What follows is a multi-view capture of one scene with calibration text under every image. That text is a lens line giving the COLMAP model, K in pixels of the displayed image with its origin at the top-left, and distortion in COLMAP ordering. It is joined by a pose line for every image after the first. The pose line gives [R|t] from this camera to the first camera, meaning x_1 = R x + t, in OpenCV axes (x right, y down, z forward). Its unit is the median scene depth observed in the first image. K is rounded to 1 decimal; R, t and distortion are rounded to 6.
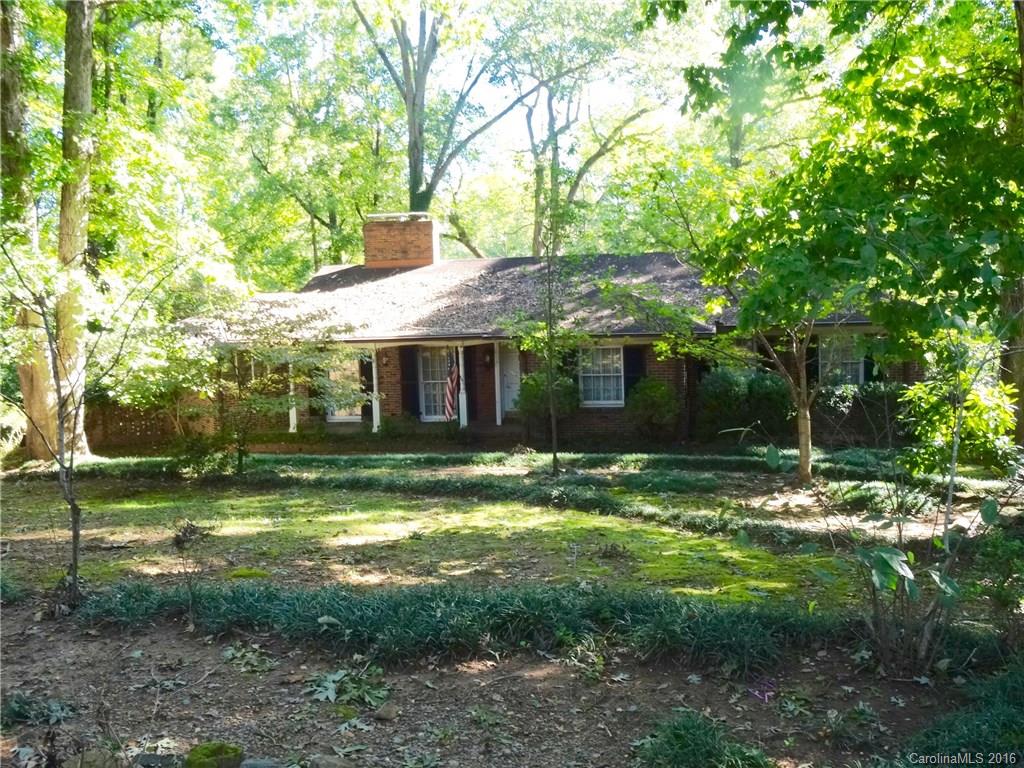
lens RADIAL K [[893.0, 0, 512.0], [0, 893.0, 384.0], [0, 0, 1]] dist [0.006876, -0.001074]
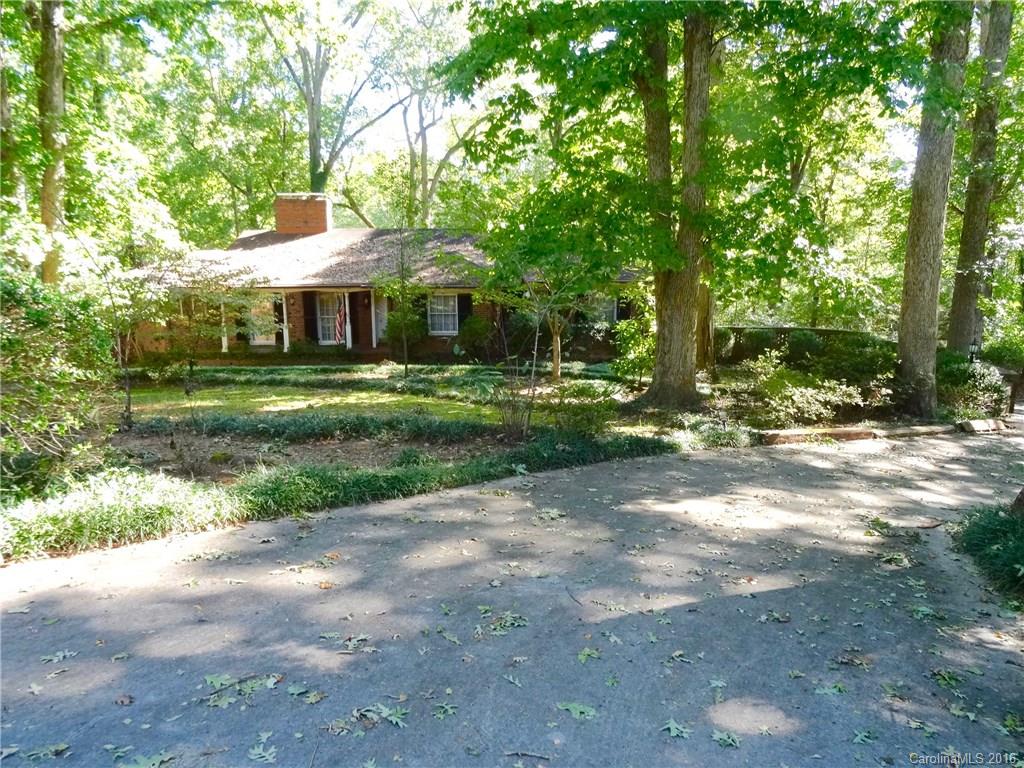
lens RADIAL K [[693.7, 0, 512.0], [0, 693.7, 384.0], [0, 0, 1]] dist [-0.004815, 0.001256]
pose [[0.986892, -0.003361, 0.161349, 0.024612], [-0.011477, 0.995790, 0.090939, 0.000364], [-0.160975, -0.091599, 0.982699, -0.151683]]
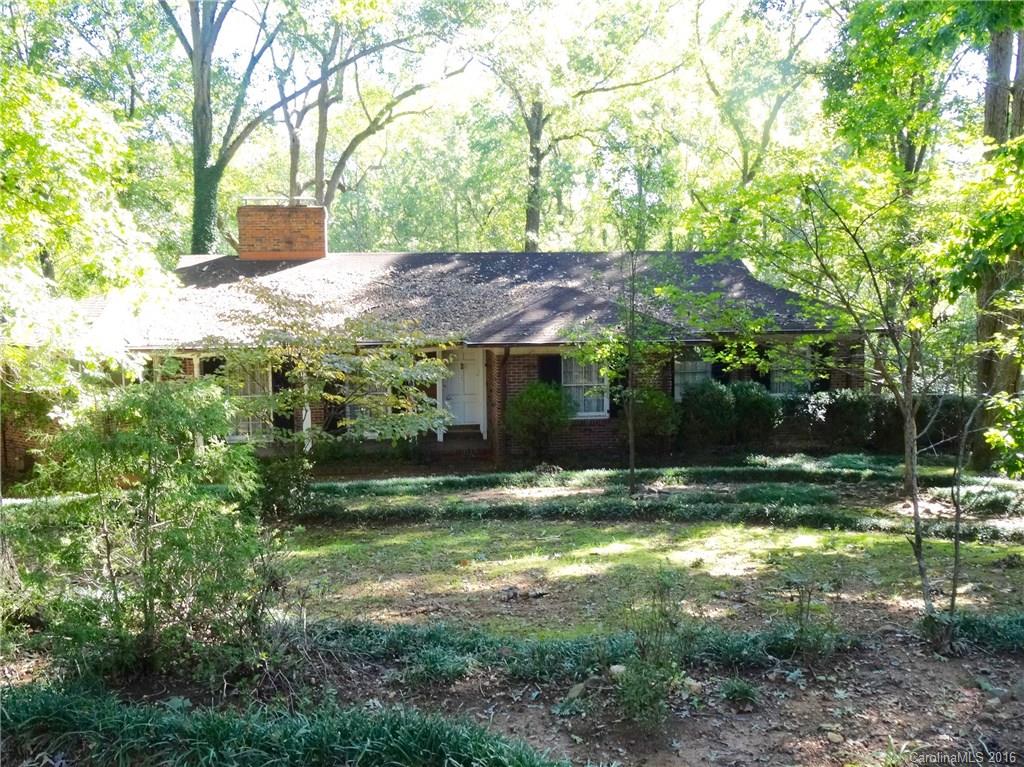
lens RADIAL K [[1025.9, 0, 512.0], [0, 1025.9, 383.5], [0, 0, 1]] dist [0.004537, 0.002071]
pose [[0.943373, -0.010379, 0.331572, -0.300931], [0.013215, 0.999893, -0.006301, -0.005636], [-0.331471, 0.010326, 0.943409, 0.016023]]
